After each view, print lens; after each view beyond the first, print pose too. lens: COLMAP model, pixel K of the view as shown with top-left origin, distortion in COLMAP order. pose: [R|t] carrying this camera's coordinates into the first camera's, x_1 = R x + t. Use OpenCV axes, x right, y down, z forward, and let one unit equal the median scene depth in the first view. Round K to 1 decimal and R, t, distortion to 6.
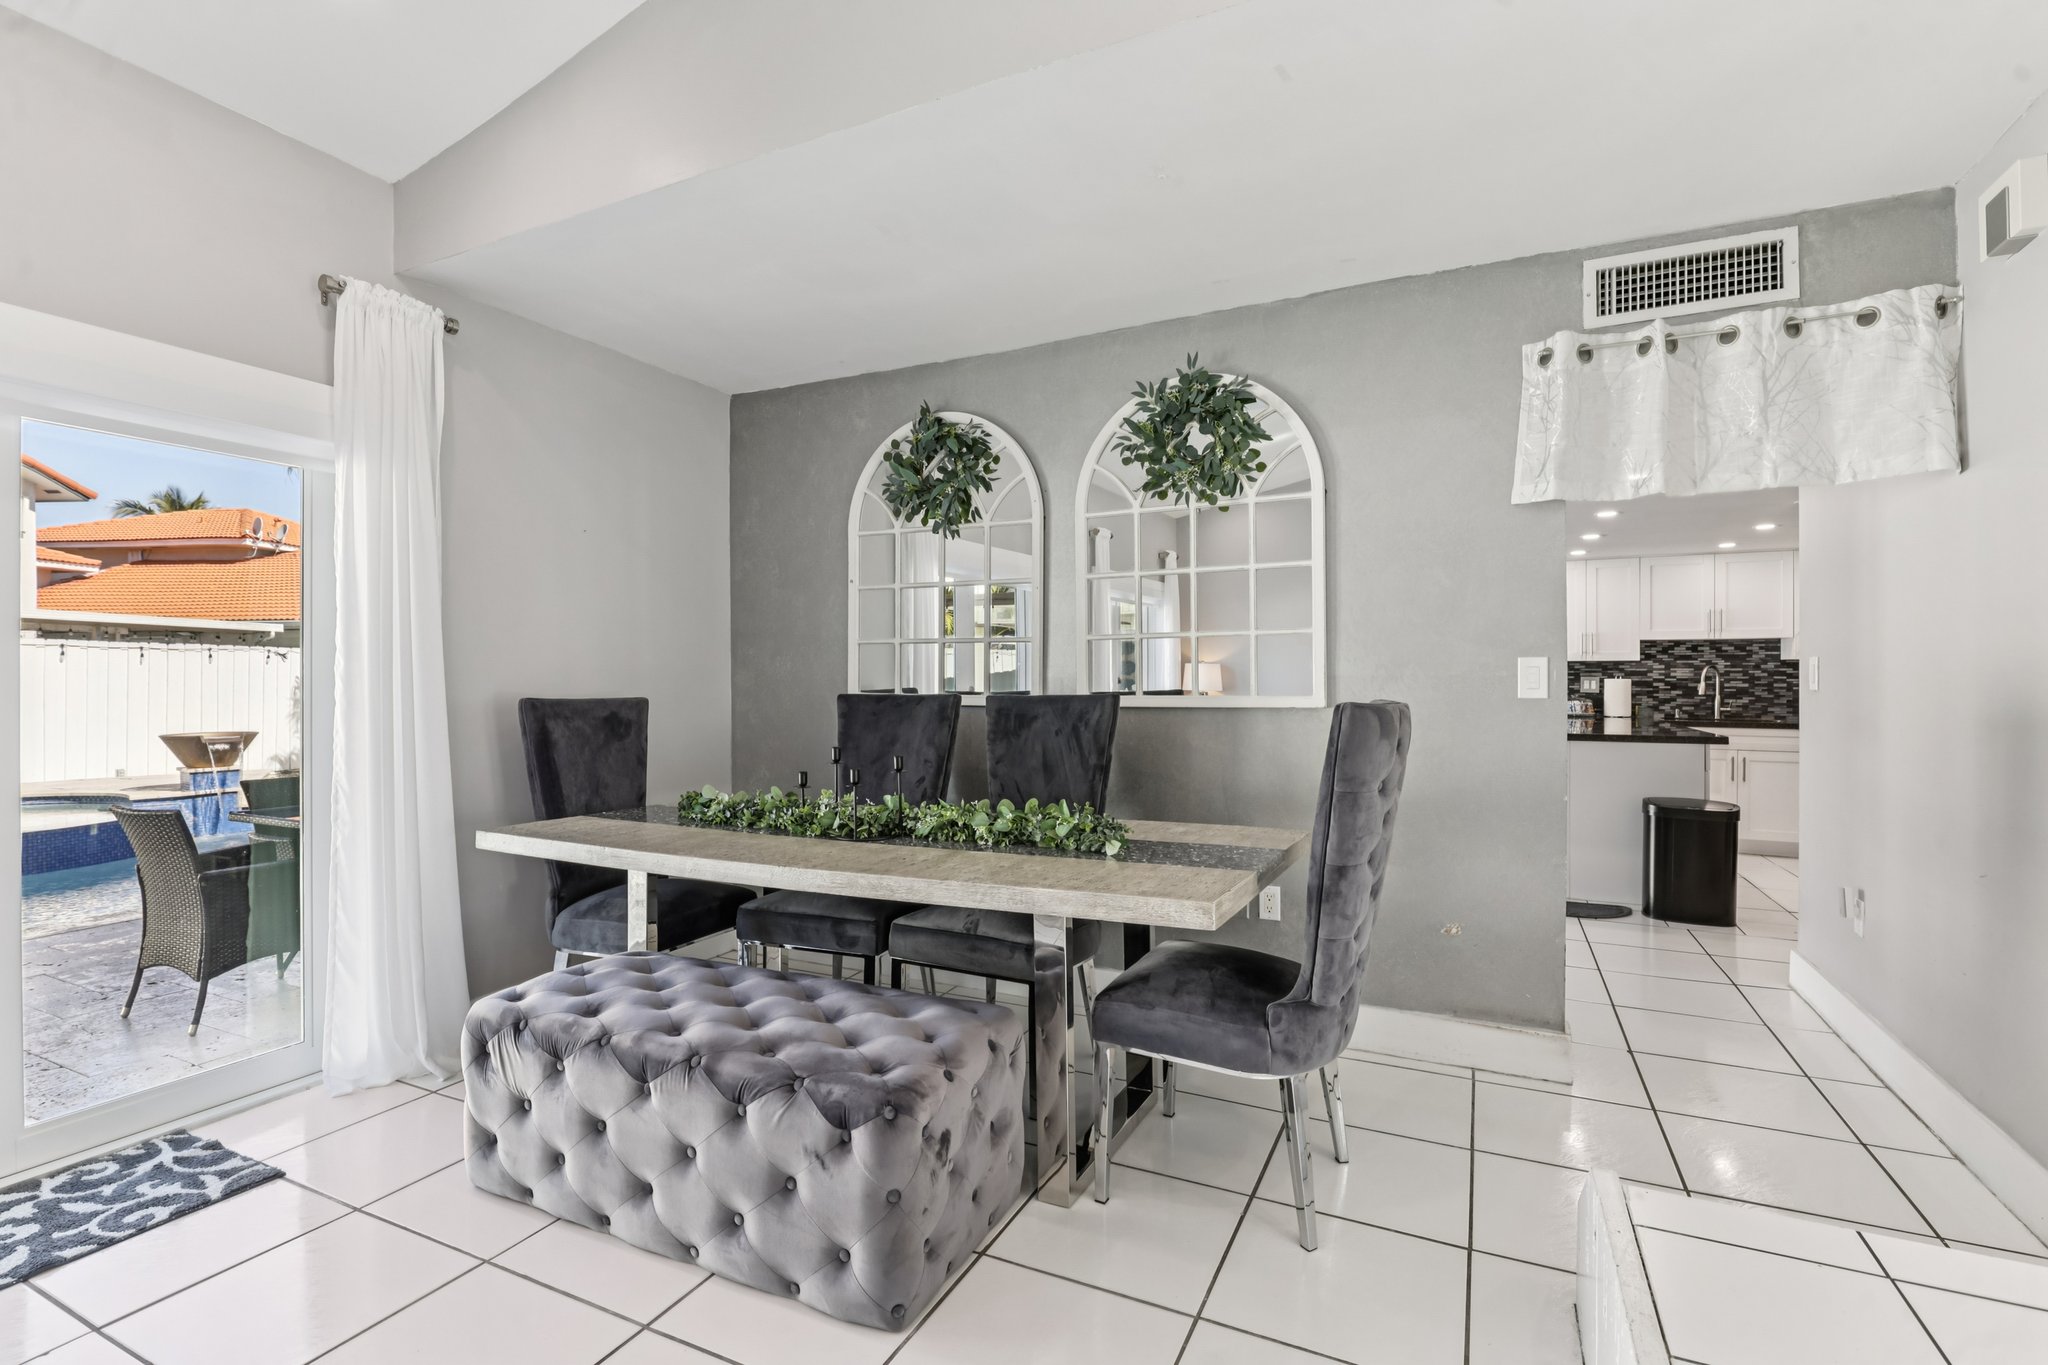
lens RADIAL K [[936.4, 0, 1030.3], [0, 936.4, 675.3], [0, 0, 1]] dist [-0.004719, -0.001187]
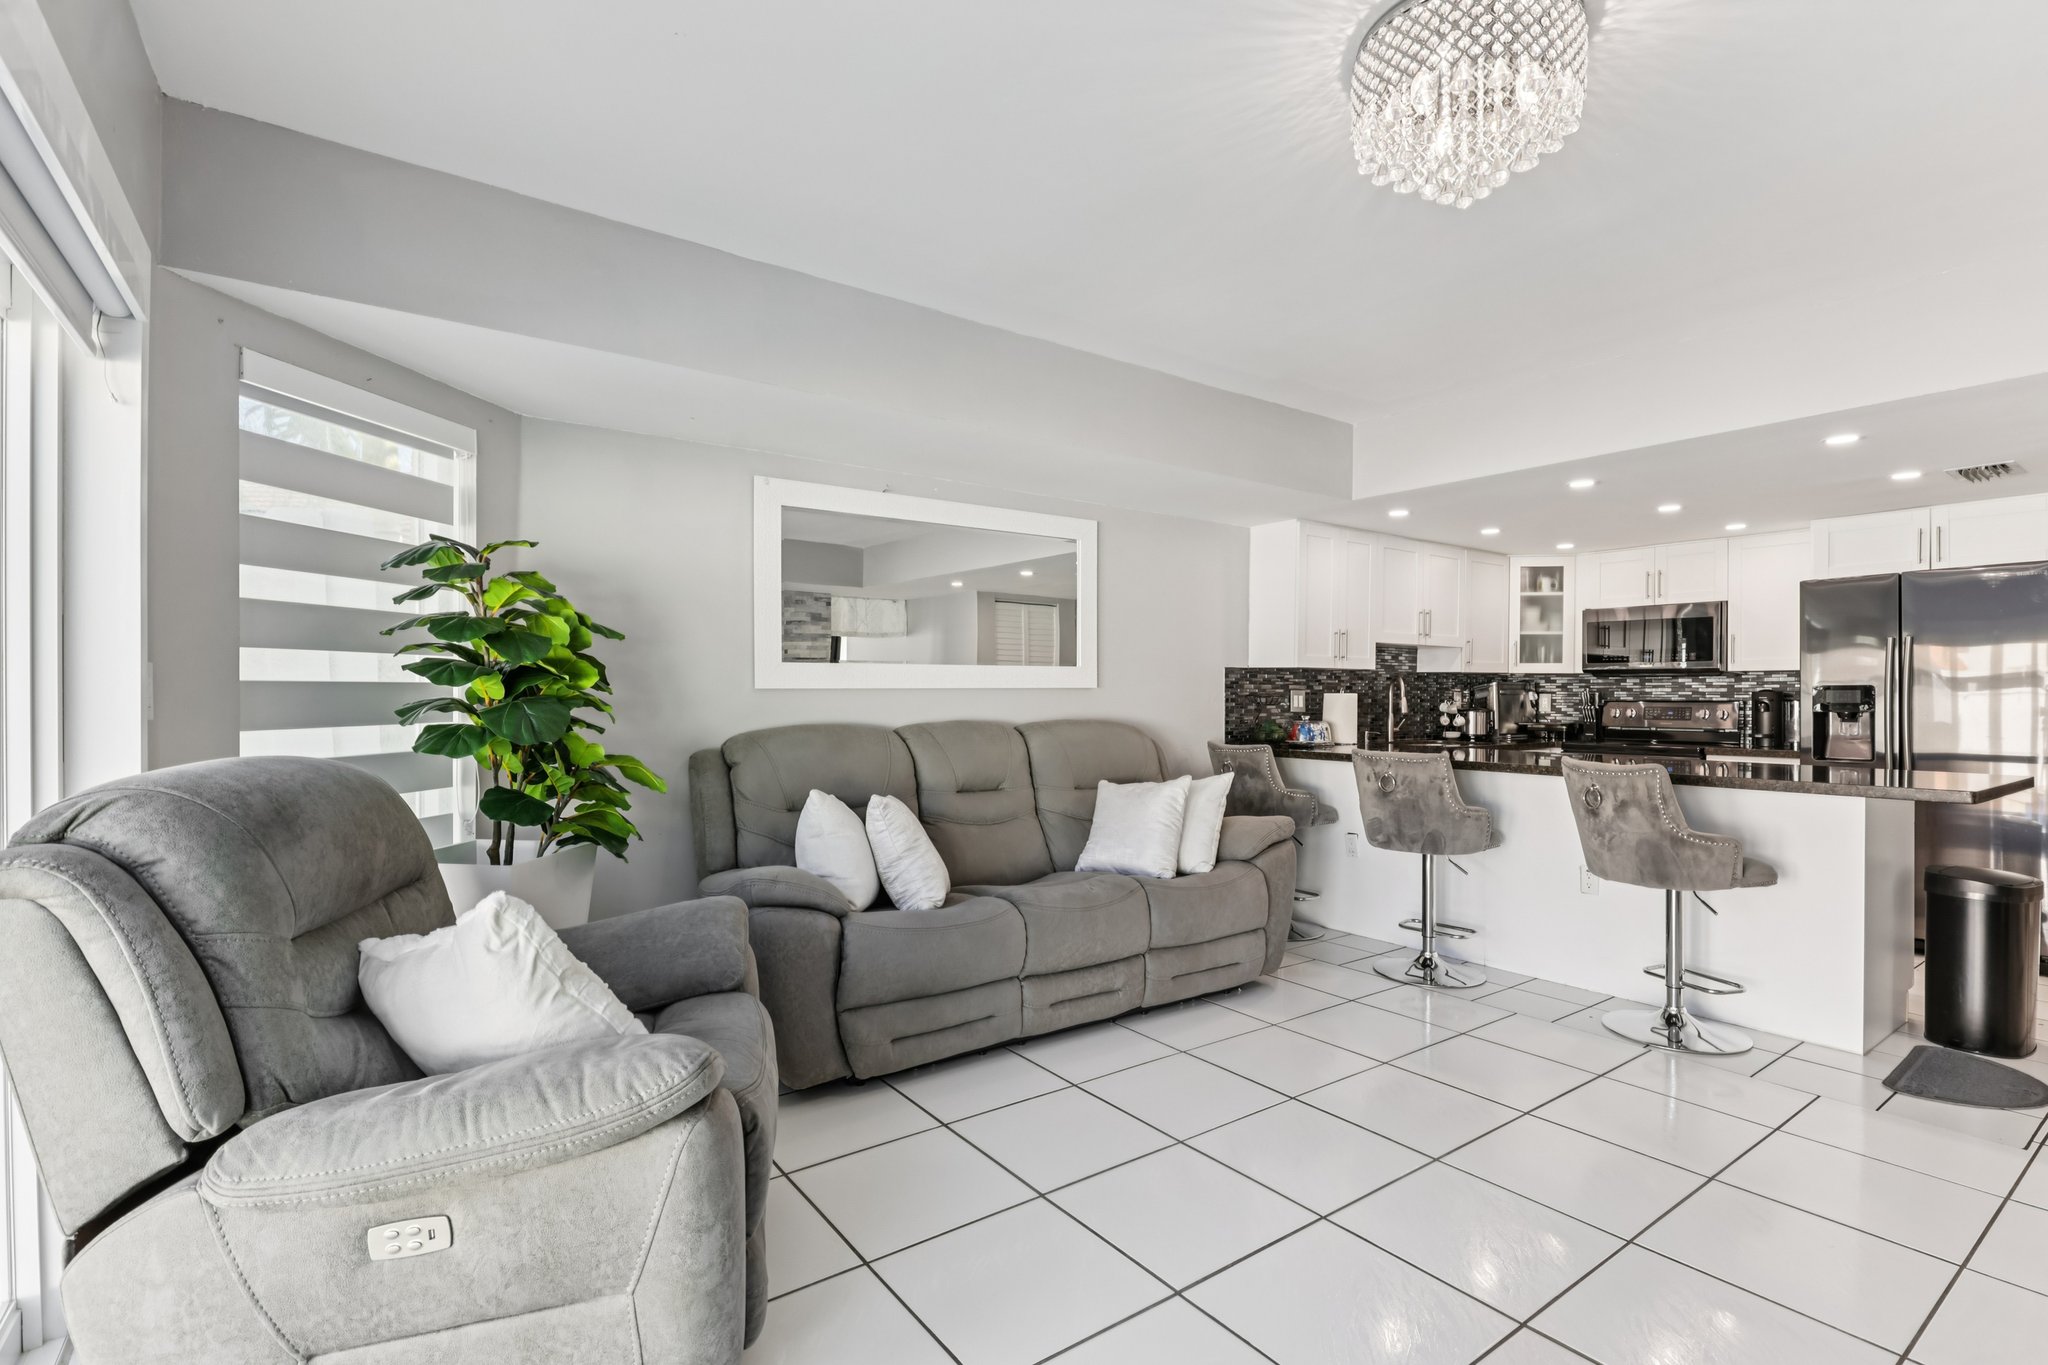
lens RADIAL K [[980.5, 0, 1029.3], [0, 980.5, 694.4], [0, 0, 1]] dist [-0.003348, -0.000608]
pose [[0.464841, -0.000314, 0.885394, -0.190303], [-0.005759, 0.999978, 0.003378, 0.003428], [-0.885376, -0.006669, 0.464828, 0.875989]]
